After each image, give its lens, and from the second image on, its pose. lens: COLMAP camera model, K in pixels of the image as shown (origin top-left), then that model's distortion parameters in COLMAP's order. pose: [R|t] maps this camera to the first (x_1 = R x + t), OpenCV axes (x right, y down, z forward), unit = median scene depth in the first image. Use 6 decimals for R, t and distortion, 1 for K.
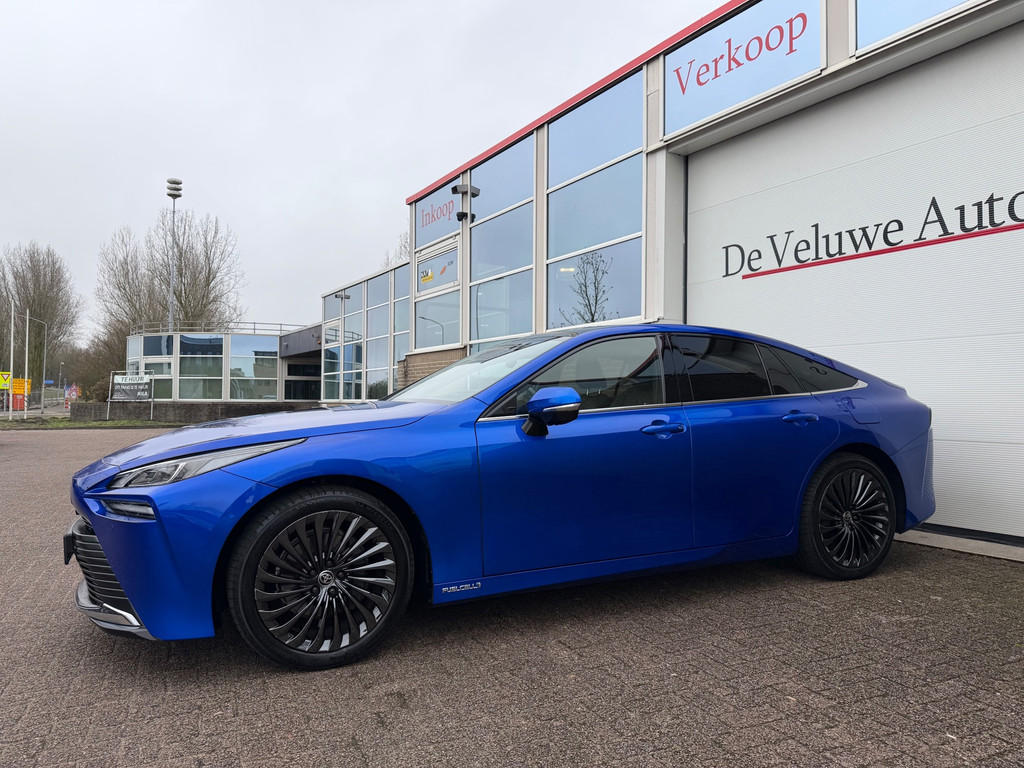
lens RADIAL K [[727.5, 0, 502.8], [0, 727.5, 382.2], [0, 0, 1]] dist [0.004186, -0.000895]
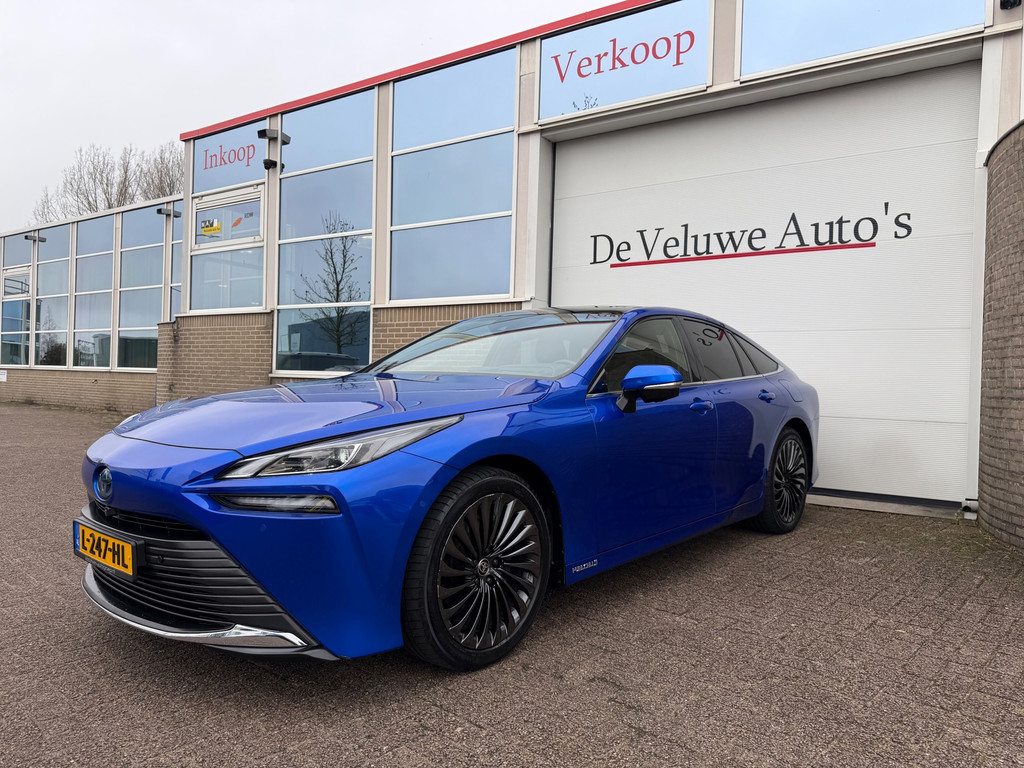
lens RADIAL K [[720.7, 0, 514.1], [0, 720.7, 387.1], [0, 0, 1]] dist [0.066798, -0.093004]
pose [[0.907306, 0.015636, 0.420181, -0.296938], [-0.033534, 0.998816, 0.035242, 0.004816], [-0.419132, -0.046065, 0.906756, 0.084455]]
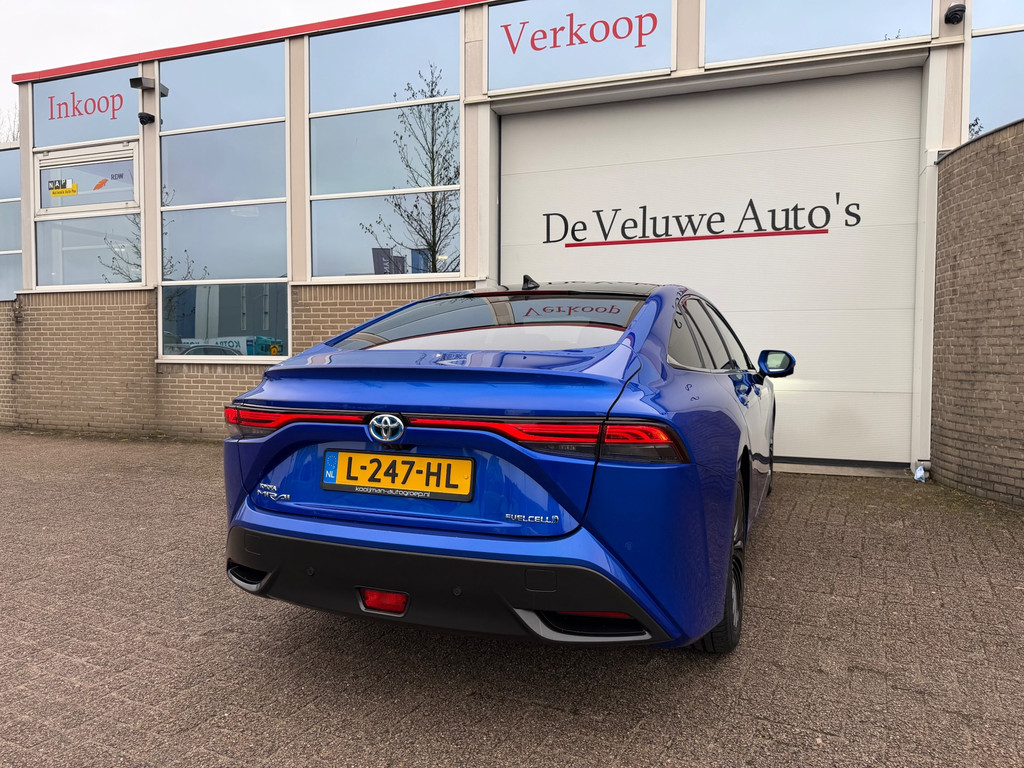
lens RADIAL K [[723.7, 0, 501.8], [0, 723.7, 385.2], [0, 0, 1]] dist [0.067066, -0.092097]
pose [[0.770992, -0.028098, 0.636225, -0.513497], [-0.017794, 0.997686, 0.065625, -0.005917], [-0.636596, -0.061917, 0.768708, 0.253259]]
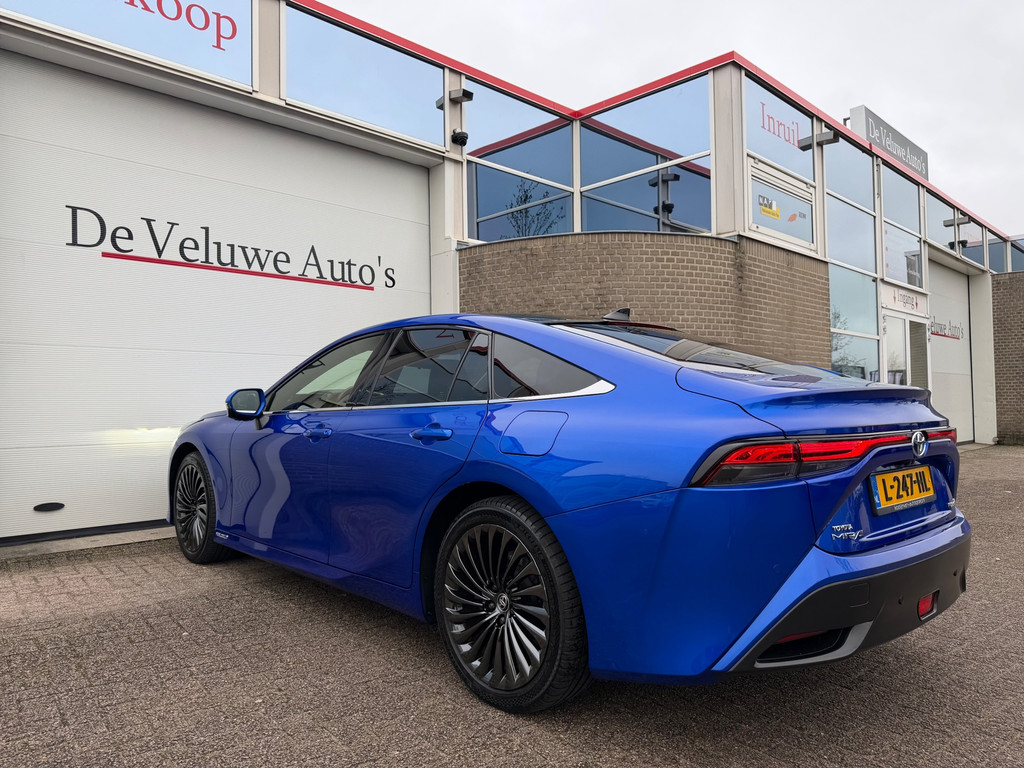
lens RADIAL K [[718.6, 0, 510.7], [0, 718.6, 388.1], [0, 0, 1]] dist [0.118915, -0.208147]
pose [[-0.252416, 0.022835, 0.967349, -0.660571], [-0.012432, 0.999562, -0.026840, 0.023682], [-0.967539, -0.018801, -0.252021, 0.895131]]
